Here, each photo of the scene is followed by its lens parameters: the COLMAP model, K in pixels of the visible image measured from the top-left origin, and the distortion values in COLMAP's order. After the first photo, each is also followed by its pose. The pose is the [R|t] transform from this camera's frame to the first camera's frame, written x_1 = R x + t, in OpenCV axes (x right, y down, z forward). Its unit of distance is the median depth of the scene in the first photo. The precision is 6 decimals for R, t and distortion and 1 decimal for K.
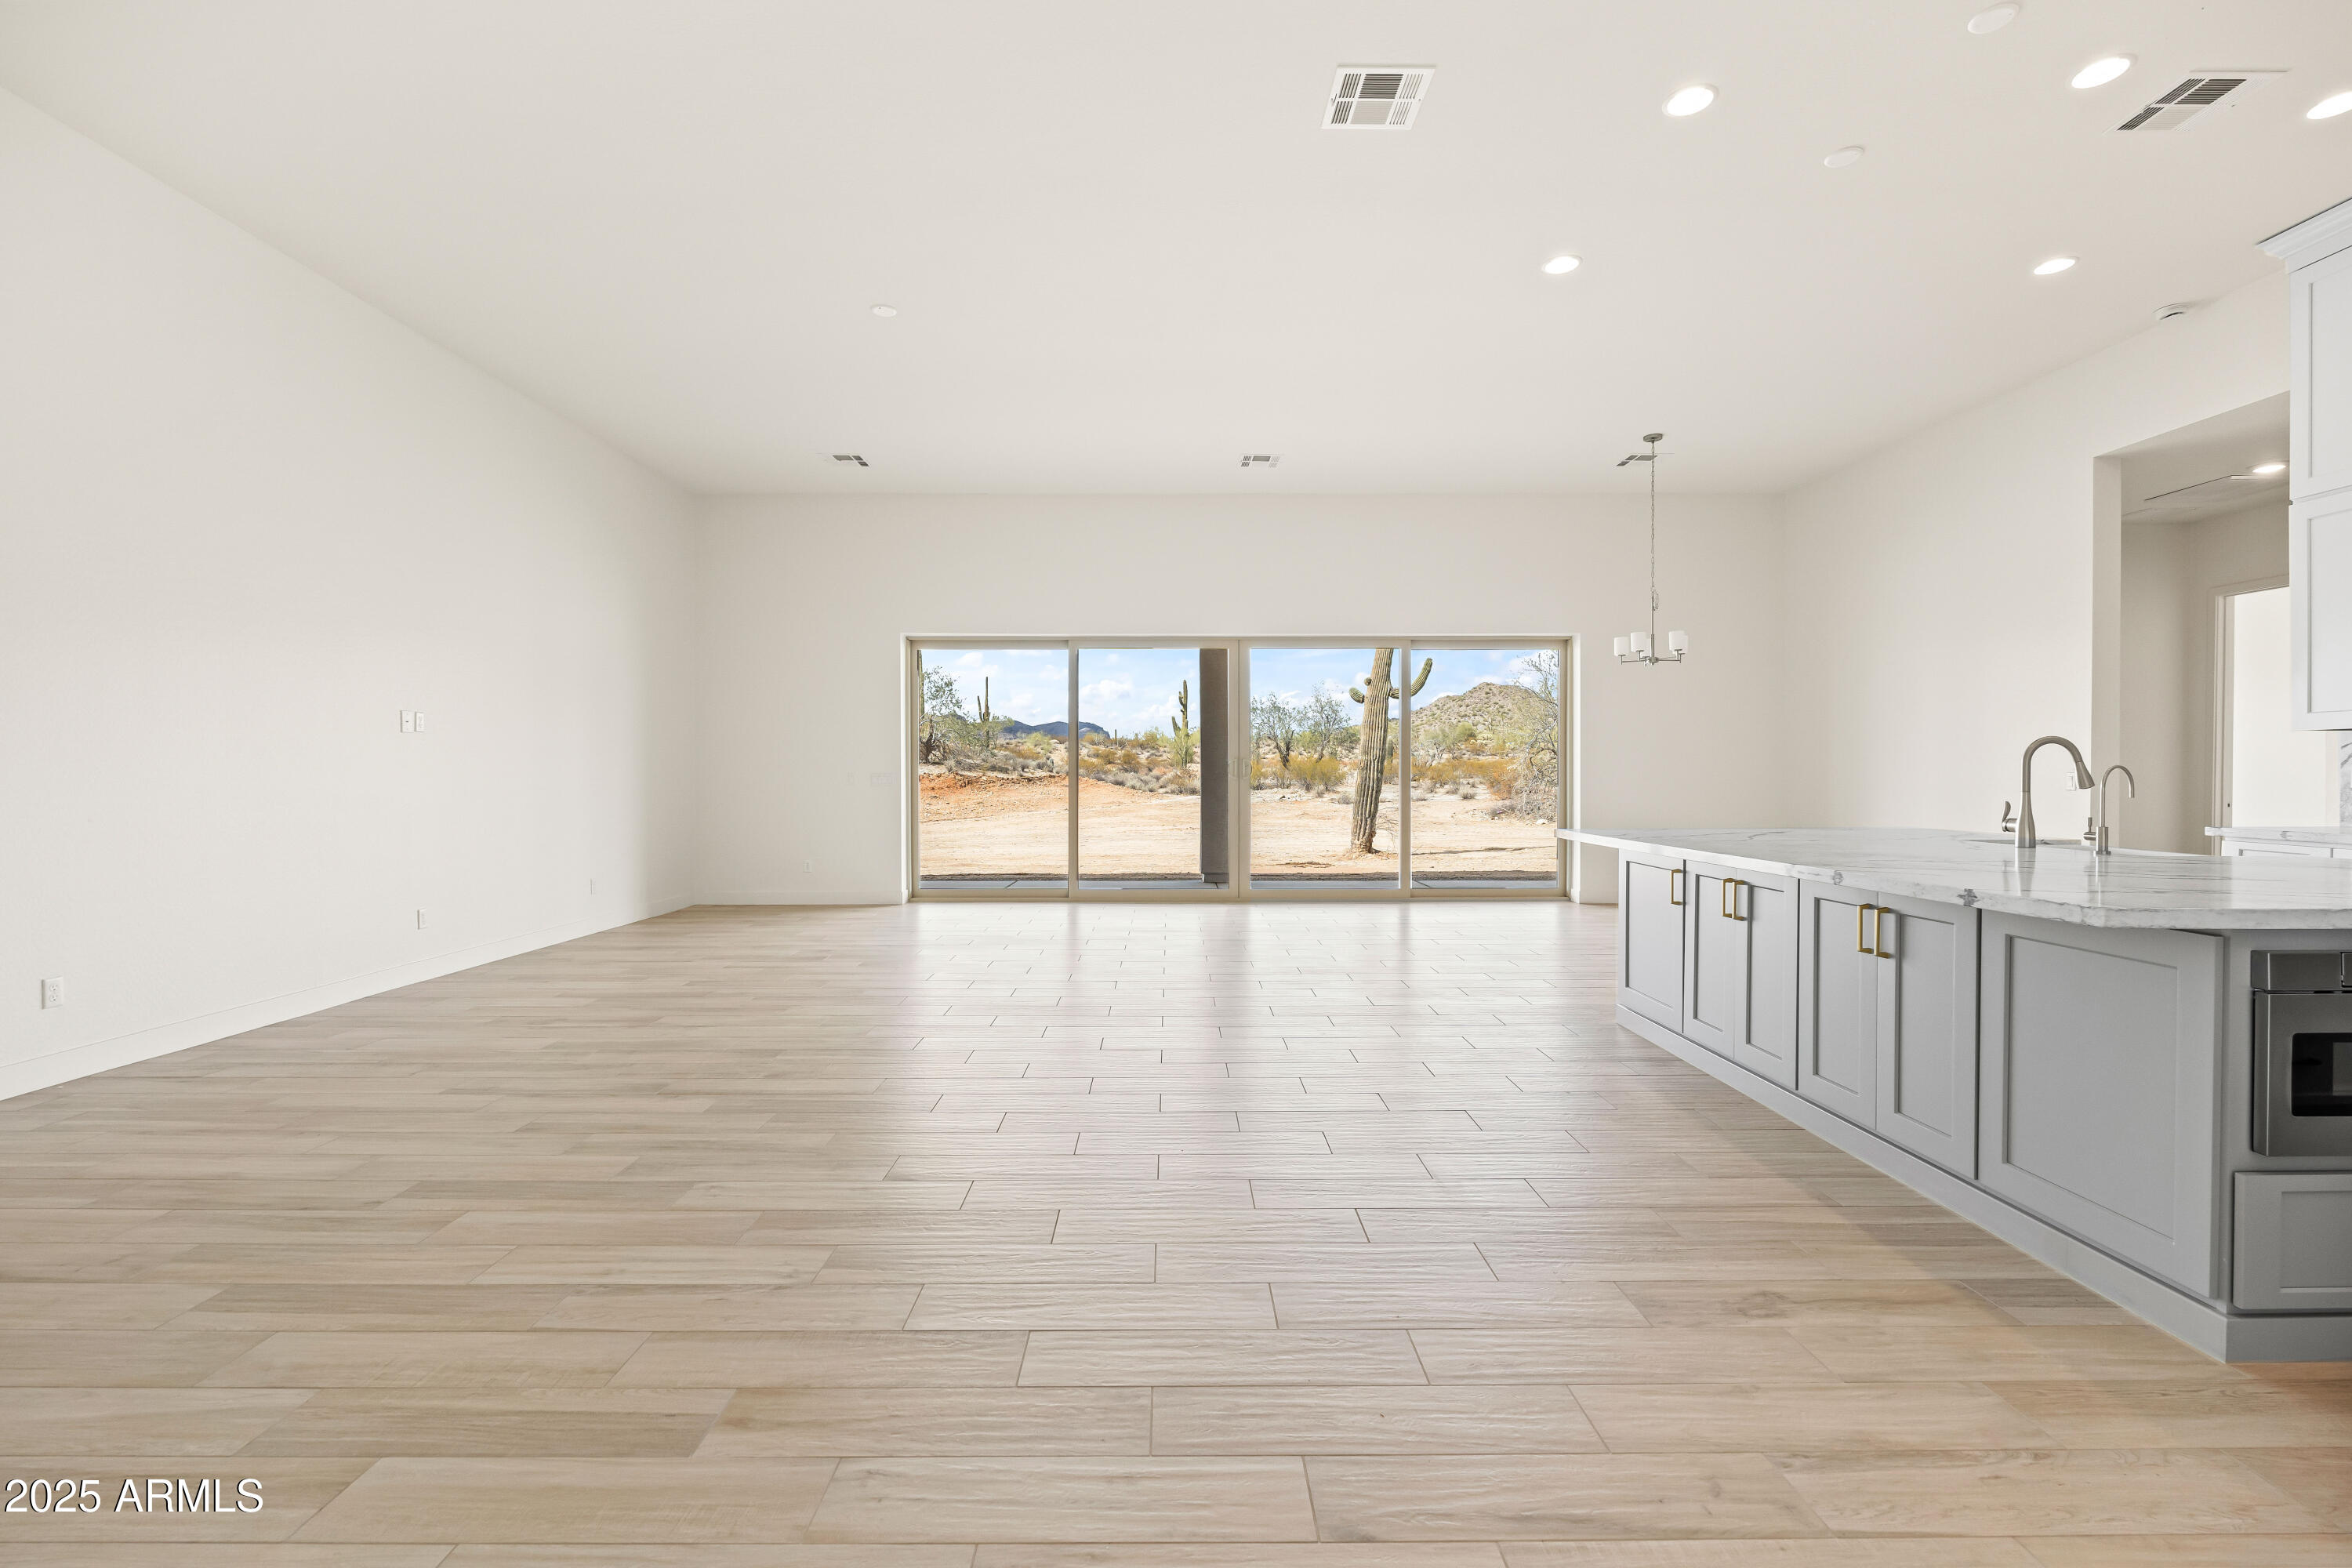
lens RADIAL K [[1041.9, 0, 1184.2], [0, 1041.9, 781.4], [0, 0, 1]] dist [-0.002226, -0.000643]
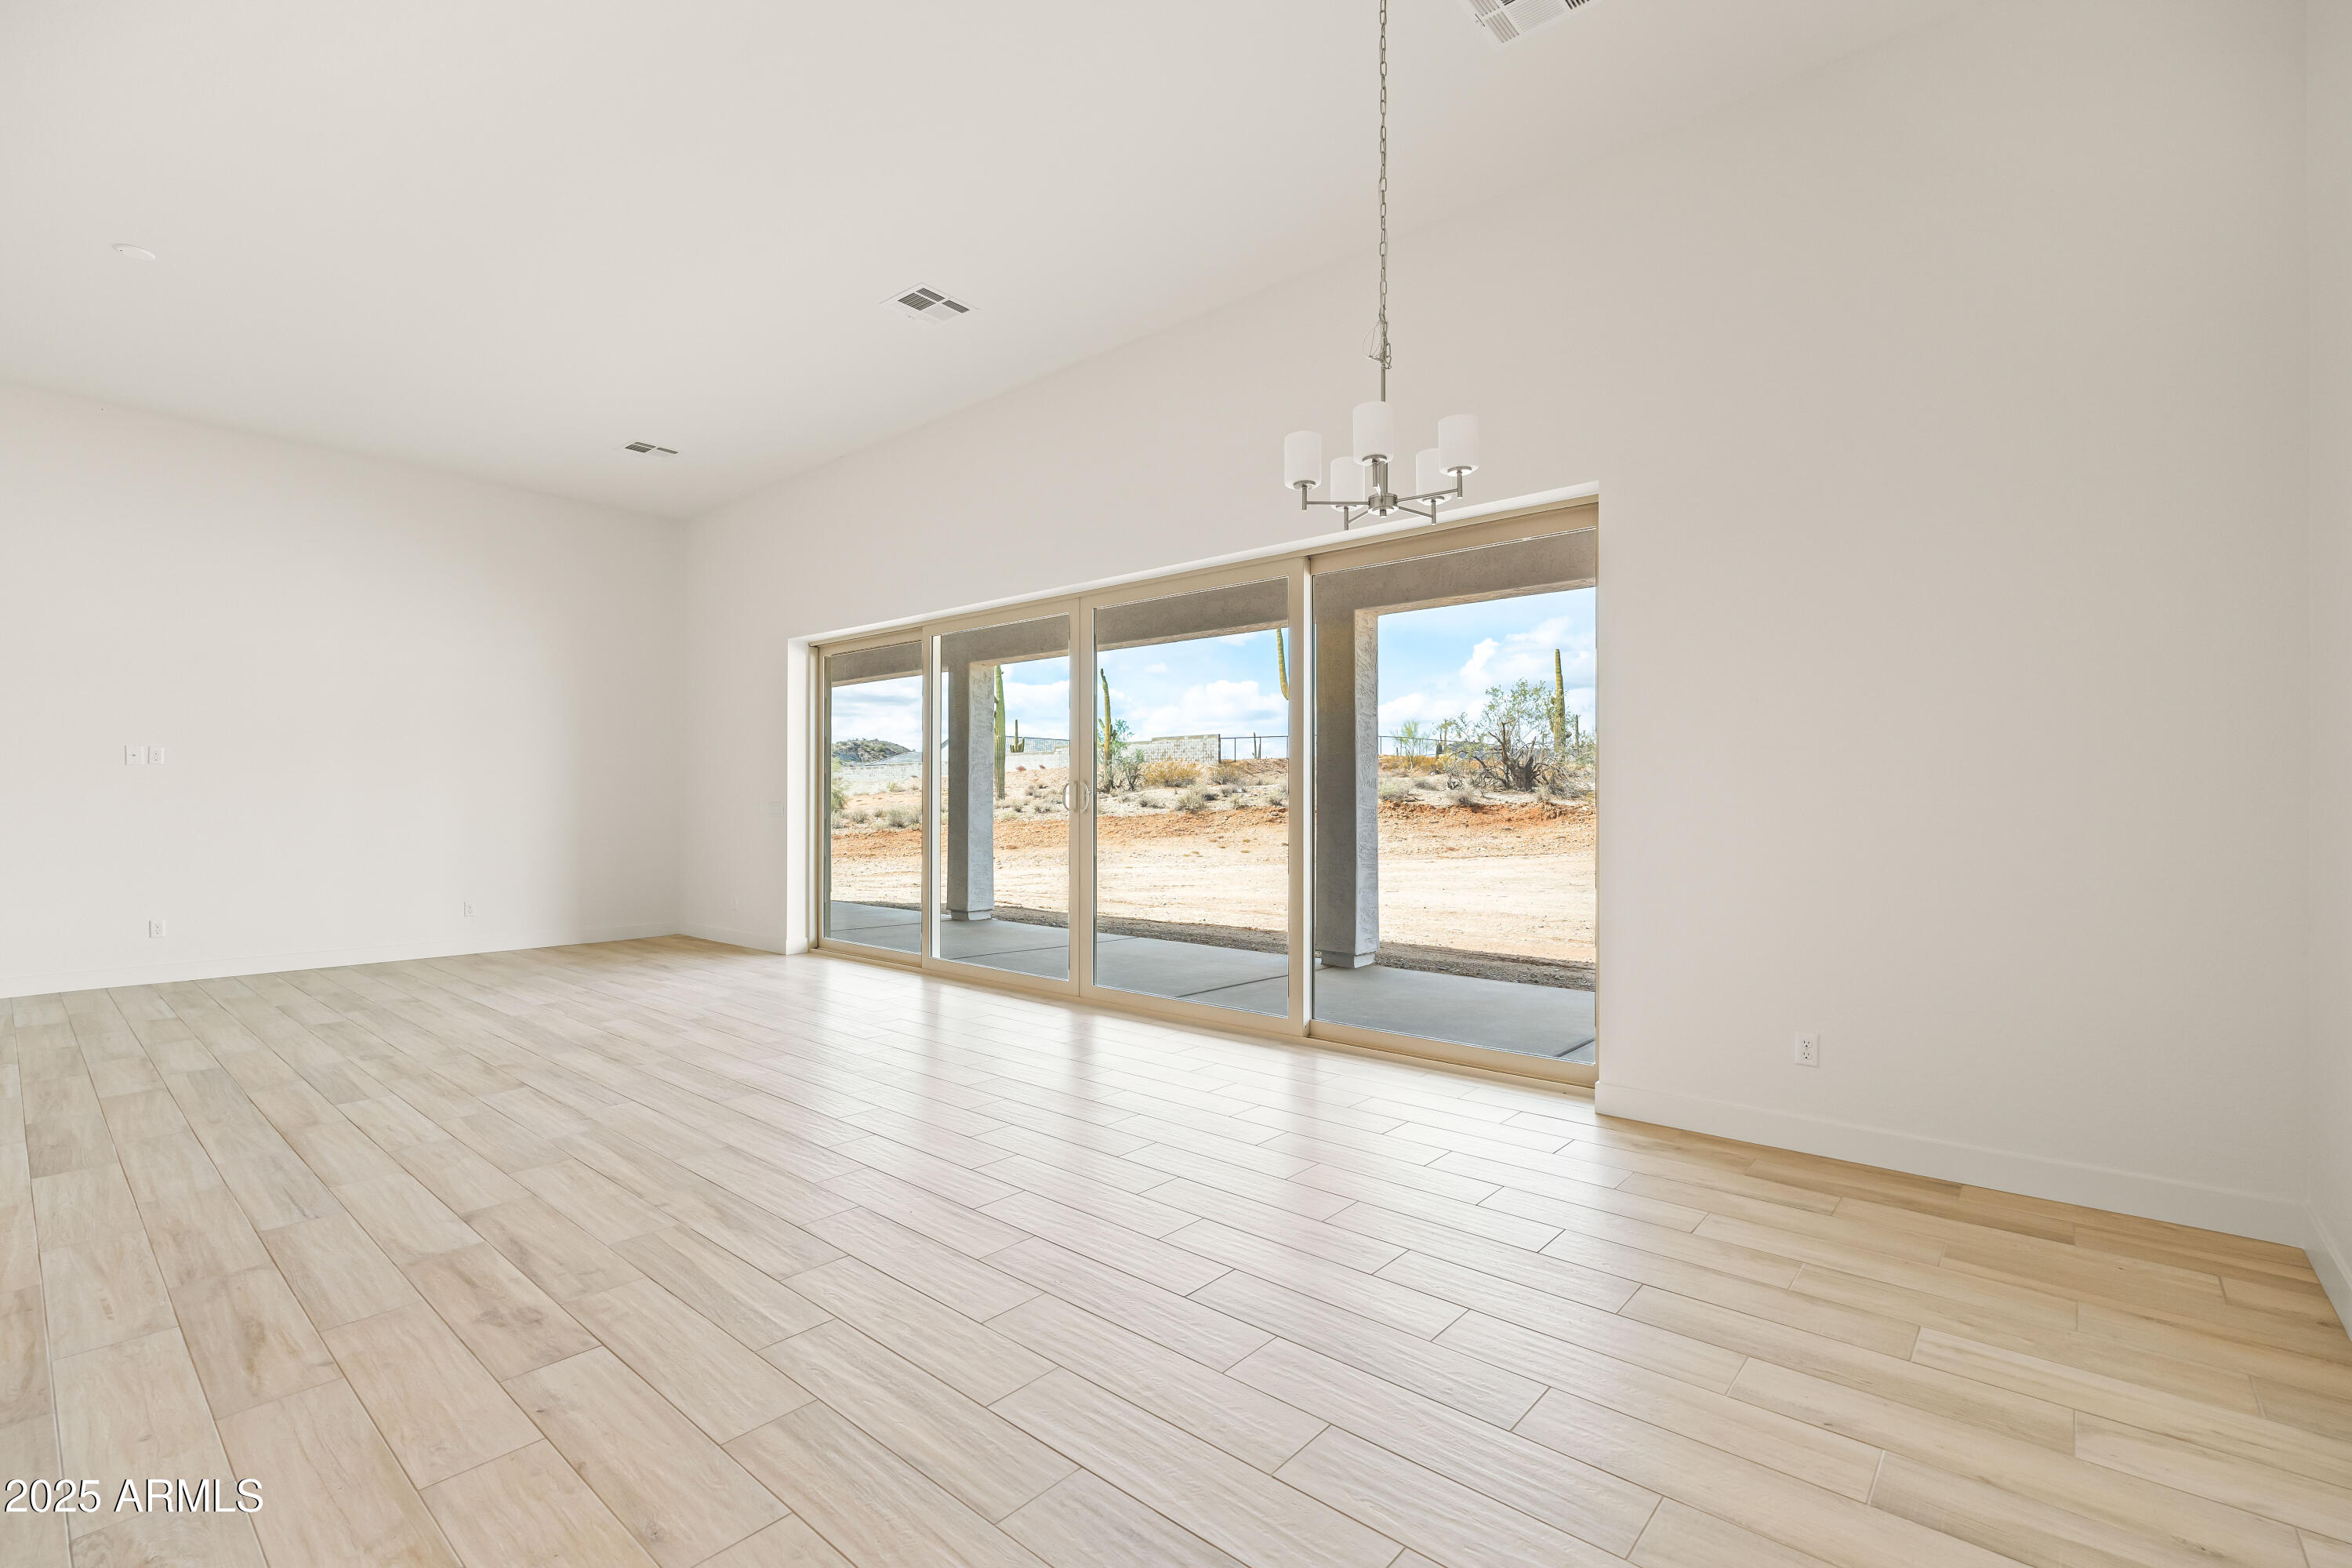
lens RADIAL K [[1041.9, 0, 1167.3], [0, 1041.9, 780.0], [0, 0, 1]] dist [-0.002226, -0.000643]
pose [[0.749115, -0.013033, -0.662311, 1.272385], [-0.006181, 0.999625, -0.026663, -0.011600], [0.662411, 0.024067, 0.748754, 1.354101]]
